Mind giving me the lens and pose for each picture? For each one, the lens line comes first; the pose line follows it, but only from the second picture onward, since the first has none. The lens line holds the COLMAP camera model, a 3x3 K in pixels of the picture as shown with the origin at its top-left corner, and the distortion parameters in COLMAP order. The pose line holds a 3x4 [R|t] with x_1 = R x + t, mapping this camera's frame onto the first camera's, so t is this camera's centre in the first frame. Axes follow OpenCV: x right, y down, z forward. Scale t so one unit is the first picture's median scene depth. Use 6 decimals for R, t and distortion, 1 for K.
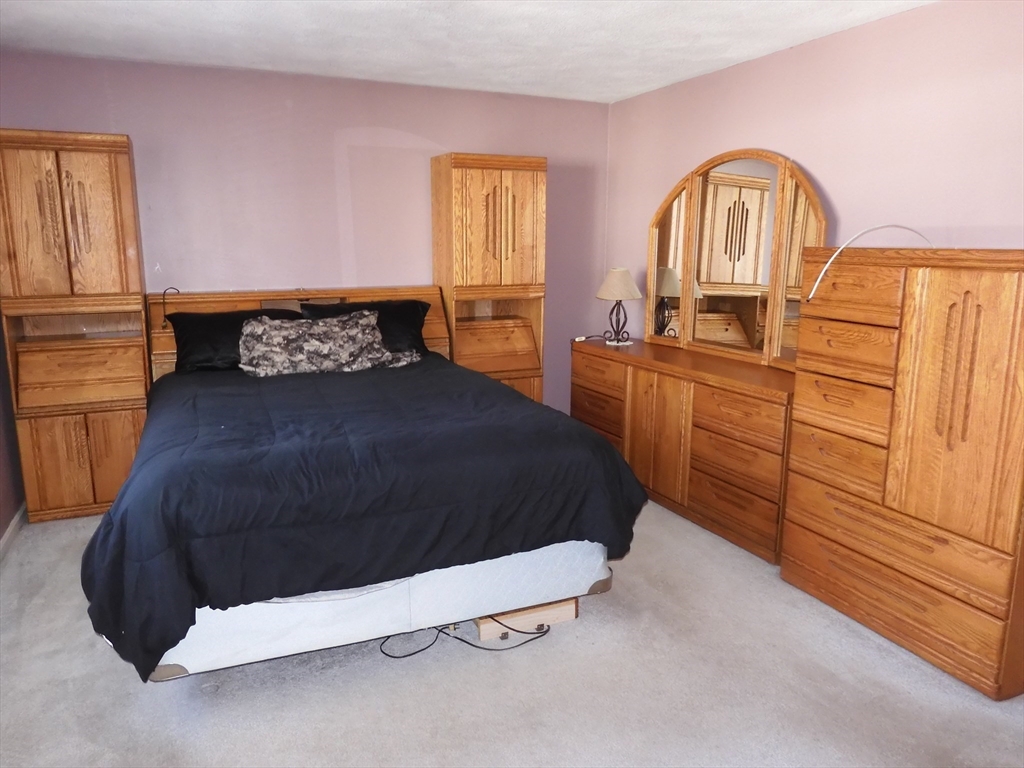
lens RADIAL K [[737.1, 0, 512.9], [0, 737.1, 387.1], [0, 0, 1]] dist [-0.001347, 0.000956]
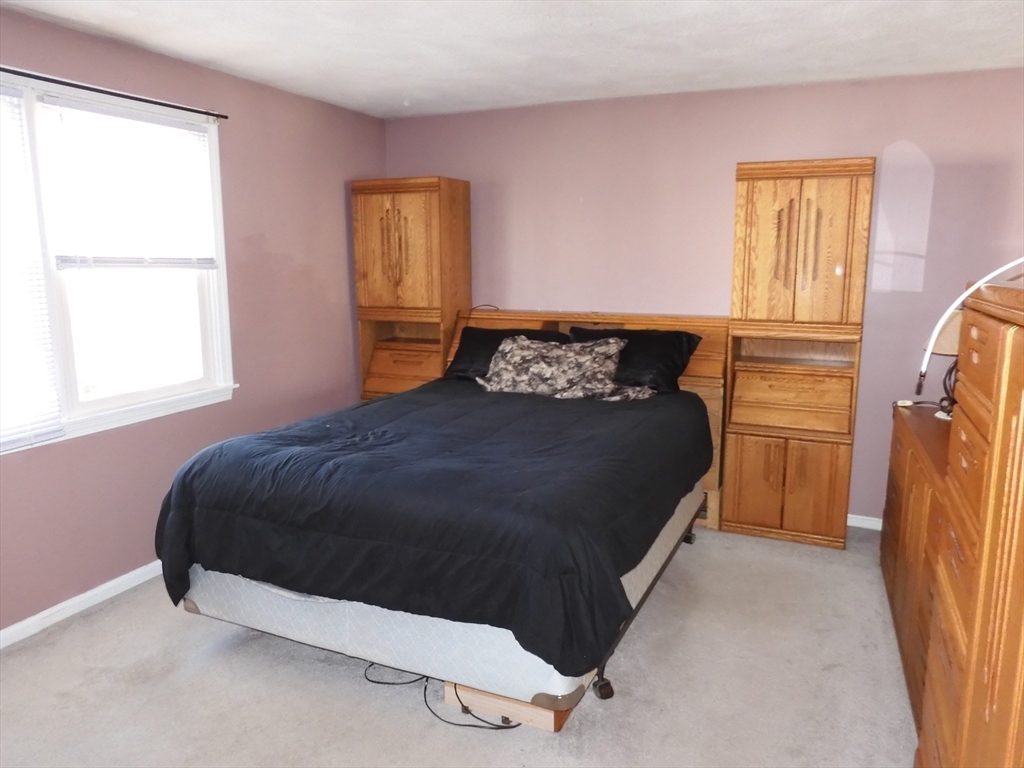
lens RADIAL K [[737.1, 0, 514.8], [0, 737.1, 382.0], [0, 0, 1]] dist [-0.001347, 0.000956]
pose [[0.680052, 0.123193, -0.722740, 0.435796], [-0.144593, 0.988957, 0.032517, -0.064486], [0.718764, 0.082390, 0.690355, 0.273018]]
